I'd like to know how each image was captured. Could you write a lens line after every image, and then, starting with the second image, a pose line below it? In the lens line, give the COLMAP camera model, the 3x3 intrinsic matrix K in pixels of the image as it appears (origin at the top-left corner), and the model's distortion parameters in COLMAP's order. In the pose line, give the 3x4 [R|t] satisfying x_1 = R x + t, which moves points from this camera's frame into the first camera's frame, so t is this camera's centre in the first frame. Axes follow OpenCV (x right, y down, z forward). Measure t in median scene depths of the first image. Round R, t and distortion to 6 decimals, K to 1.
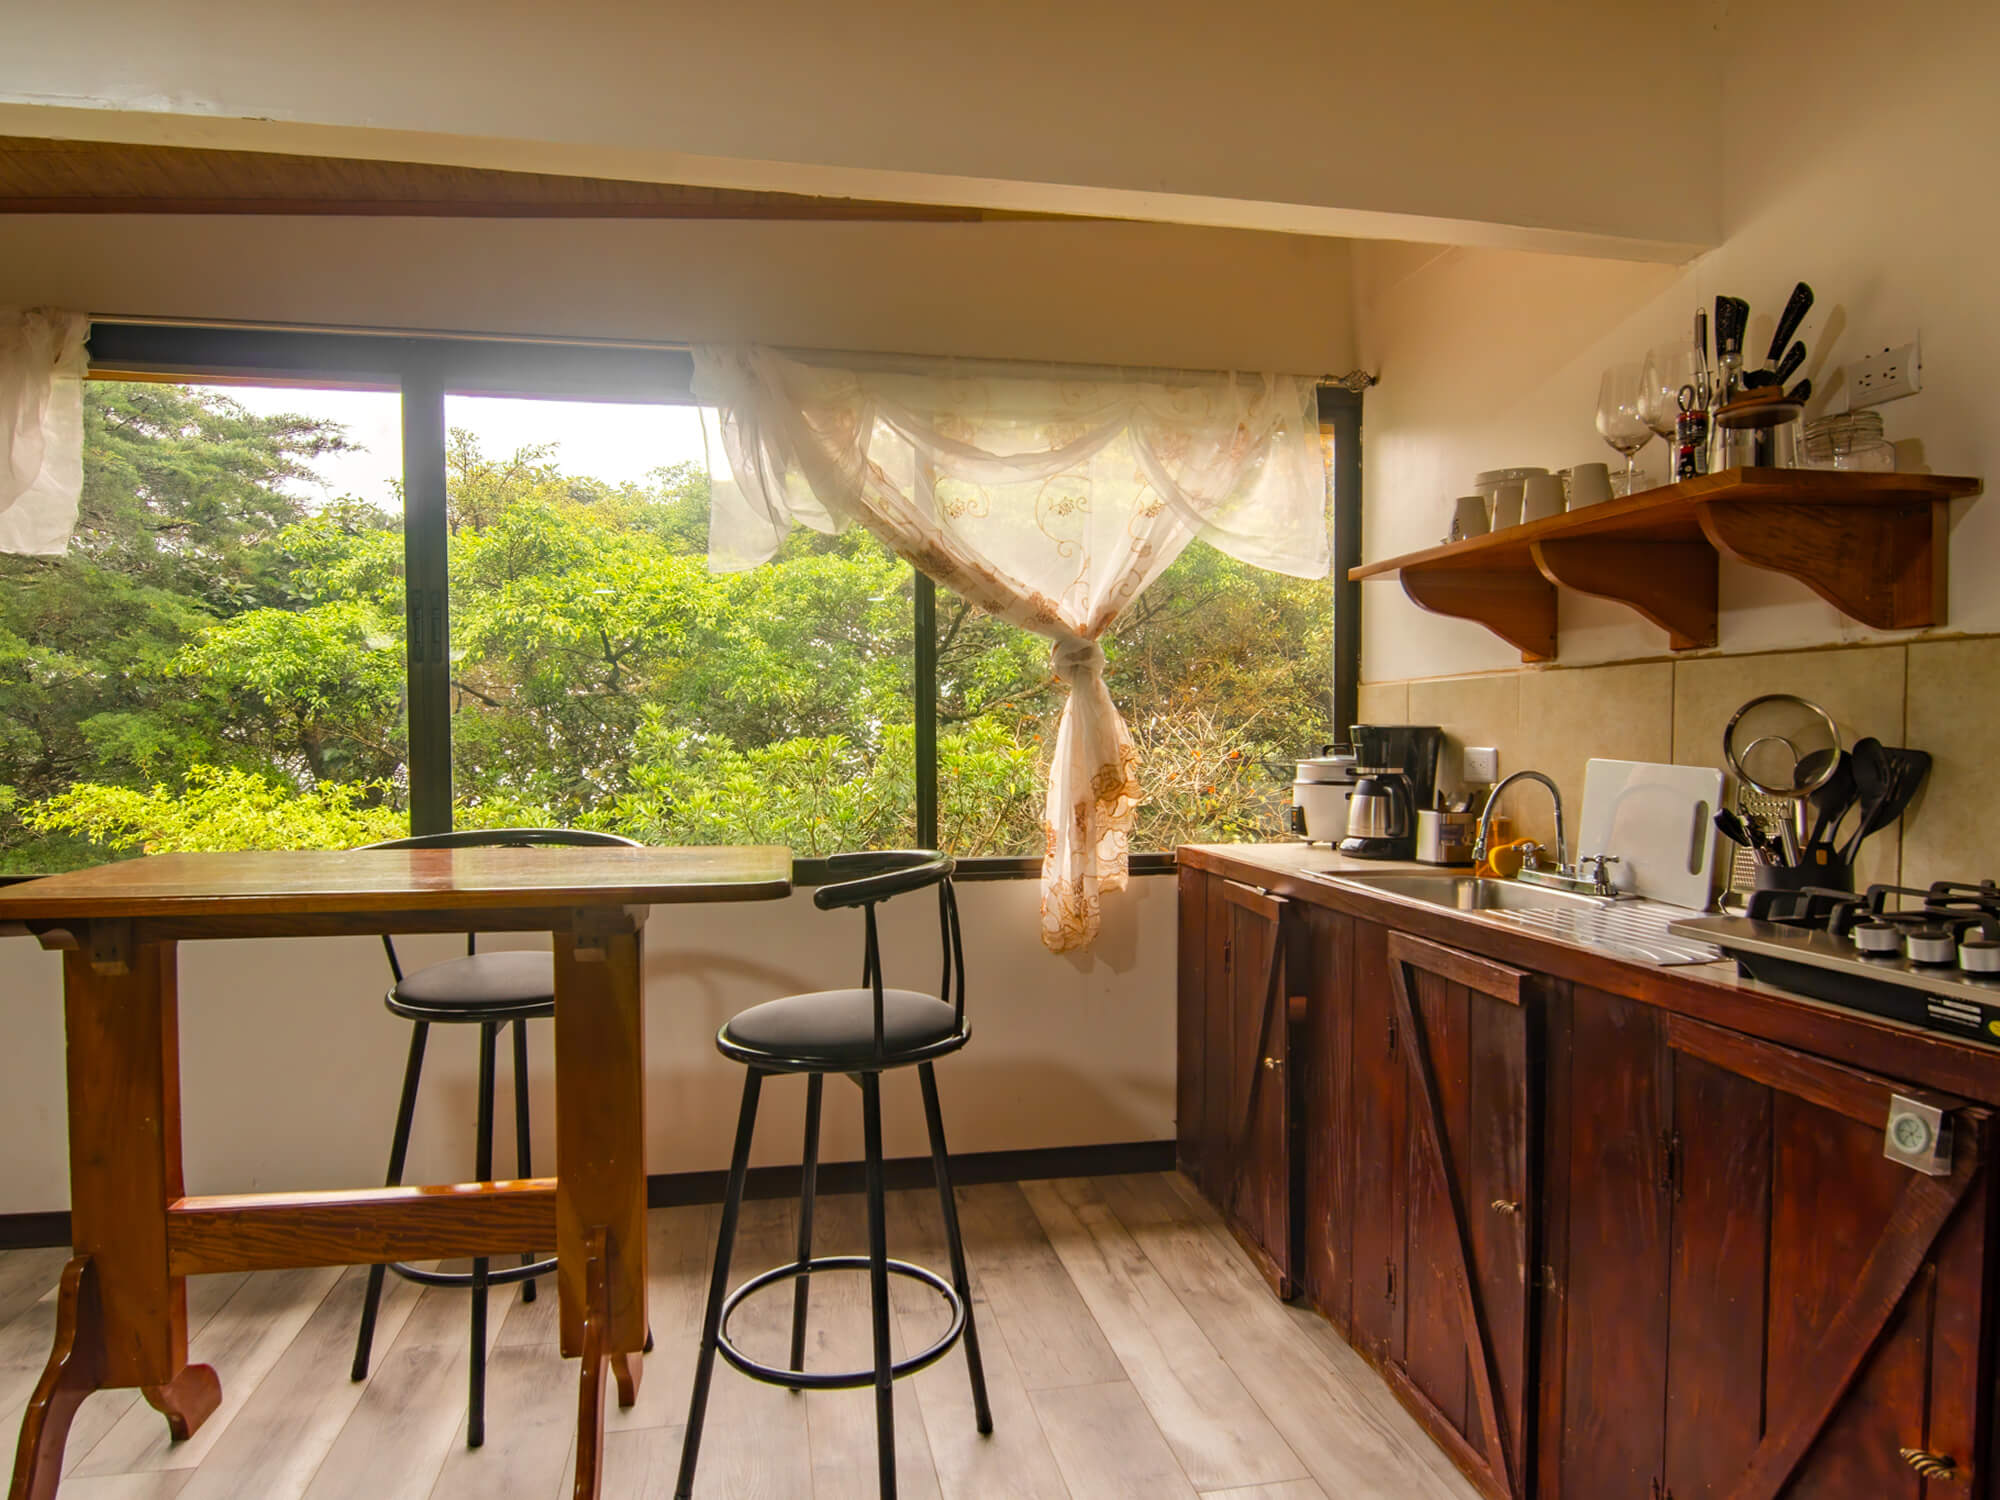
lens RADIAL K [[1150.5, 0, 956.1], [0, 1150.5, 766.7], [0, 0, 1]] dist [-0.022710, 0.000012]
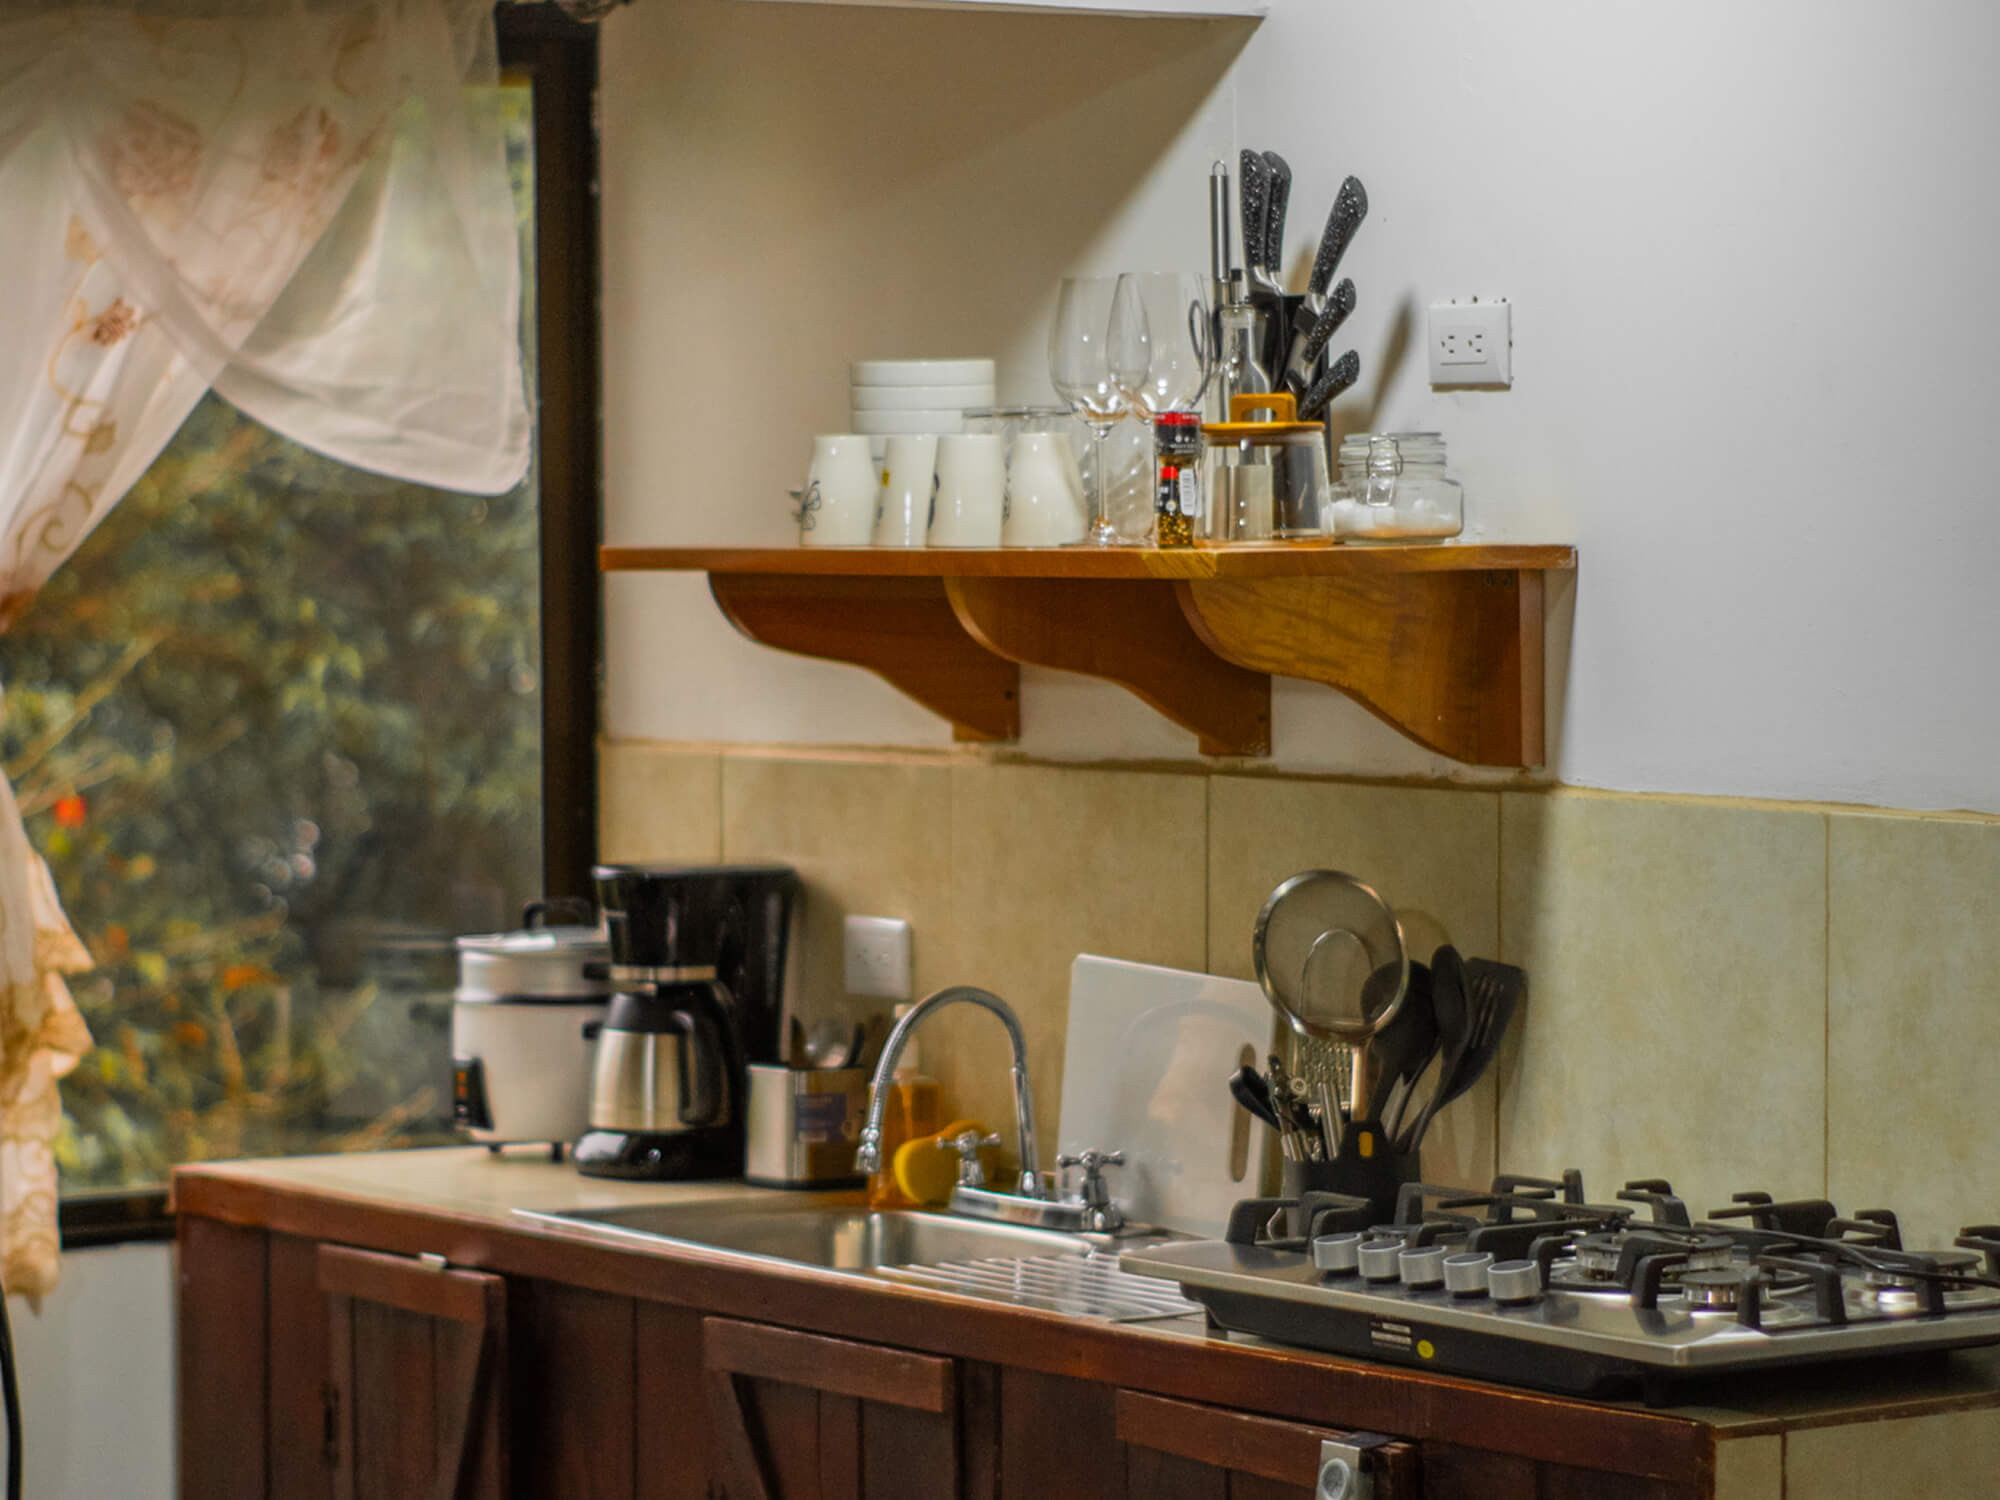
lens RADIAL K [[6311.8, 0, 1000.0], [0, 6311.8, 750.0], [0, 0, 1]] dist [-0.022311, -1.619915]
pose [[0.907583, -0.019254, 0.419430, -0.559353], [0.017042, 0.999814, 0.009021, -0.110390], [-0.419526, -0.001039, 0.907743, -1.324772]]
